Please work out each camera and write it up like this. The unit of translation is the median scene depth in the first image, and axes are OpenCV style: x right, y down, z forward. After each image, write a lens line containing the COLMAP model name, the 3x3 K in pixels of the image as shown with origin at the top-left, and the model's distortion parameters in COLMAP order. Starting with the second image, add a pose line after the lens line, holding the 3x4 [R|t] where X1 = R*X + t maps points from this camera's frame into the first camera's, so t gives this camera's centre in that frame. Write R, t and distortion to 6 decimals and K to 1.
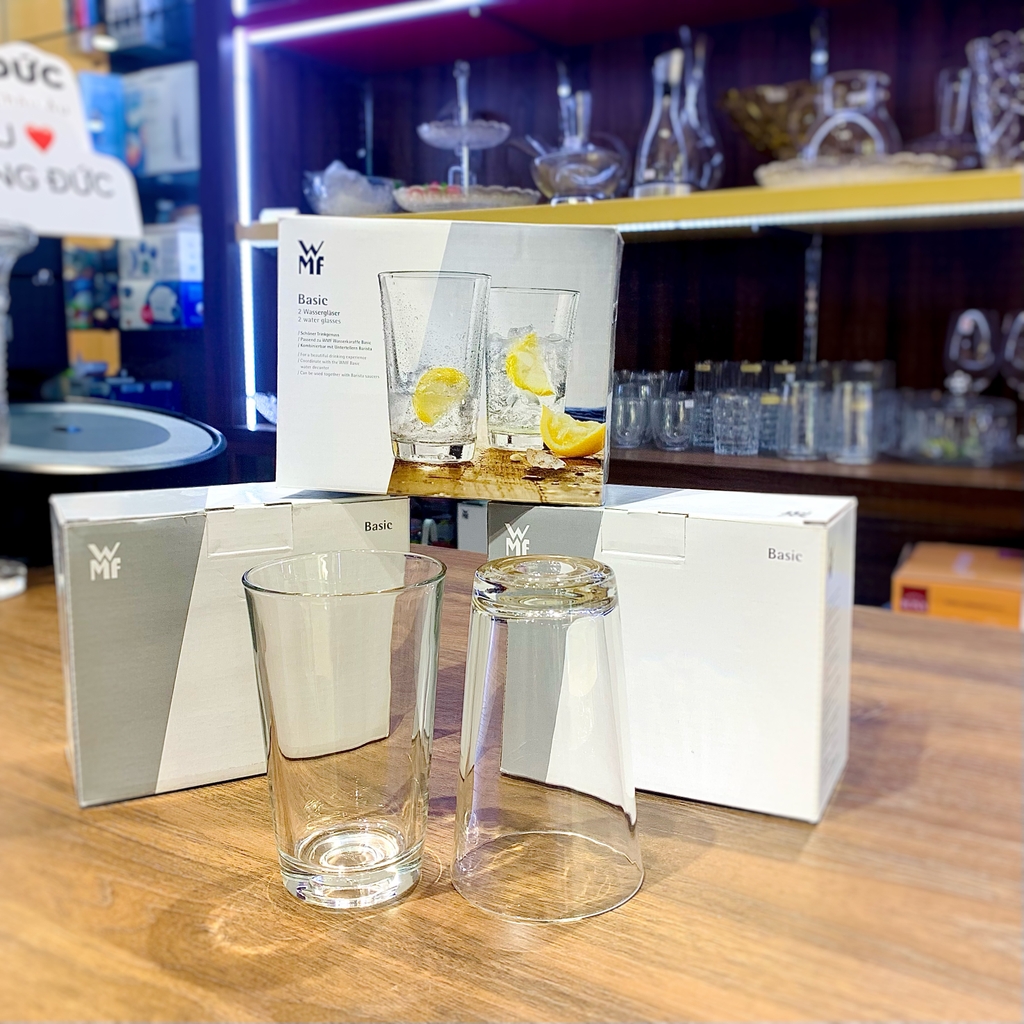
lens RADIAL K [[1098.7, 0, 513.7], [0, 1098.7, 550.0], [0, 0, 1]] dist [0.114247, -0.273852]
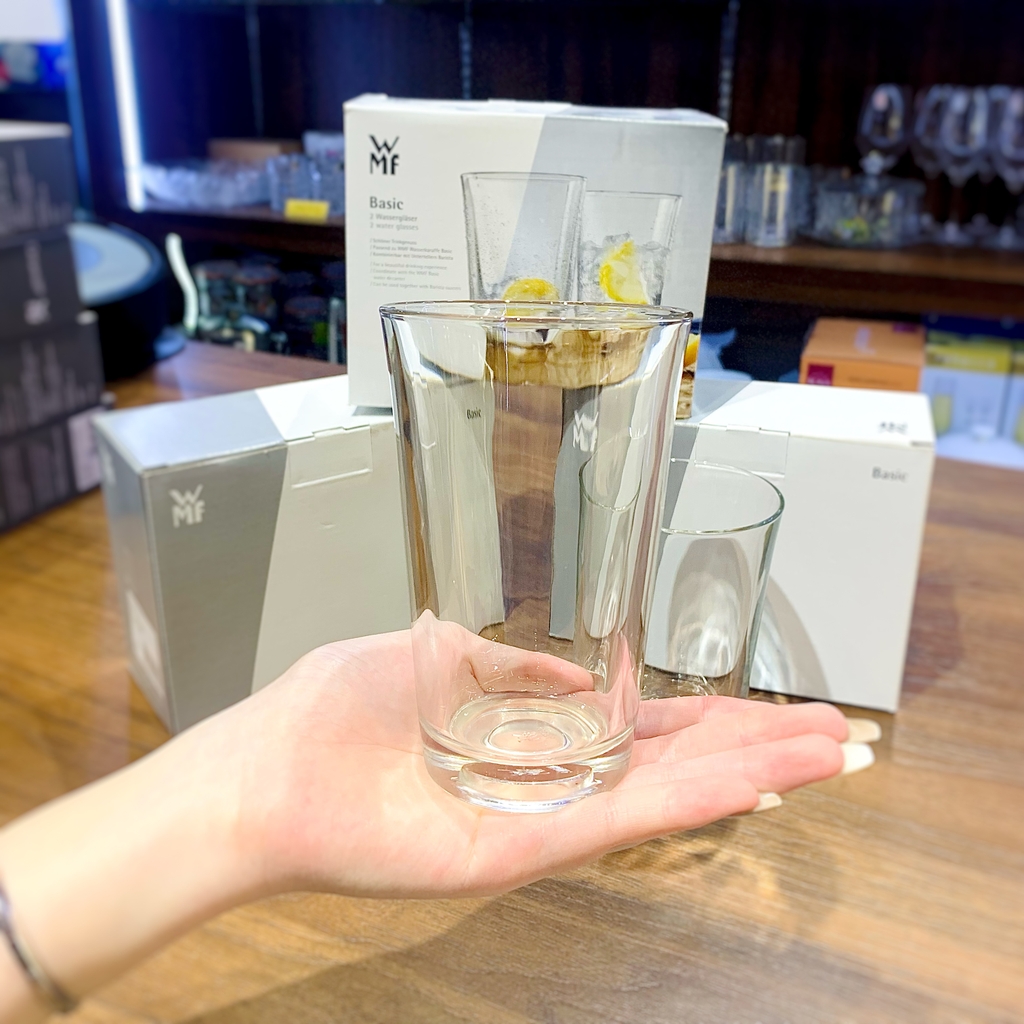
lens RADIAL K [[1053.5, 0, 513.2], [0, 1053.5, 529.8], [0, 0, 1]] dist [0.112111, -0.254474]
pose [[0.990149, -0.052651, 0.129739, -0.206896], [0.021670, 0.973065, 0.229508, -0.164643], [-0.138329, -0.224436, 0.964621, 0.089607]]
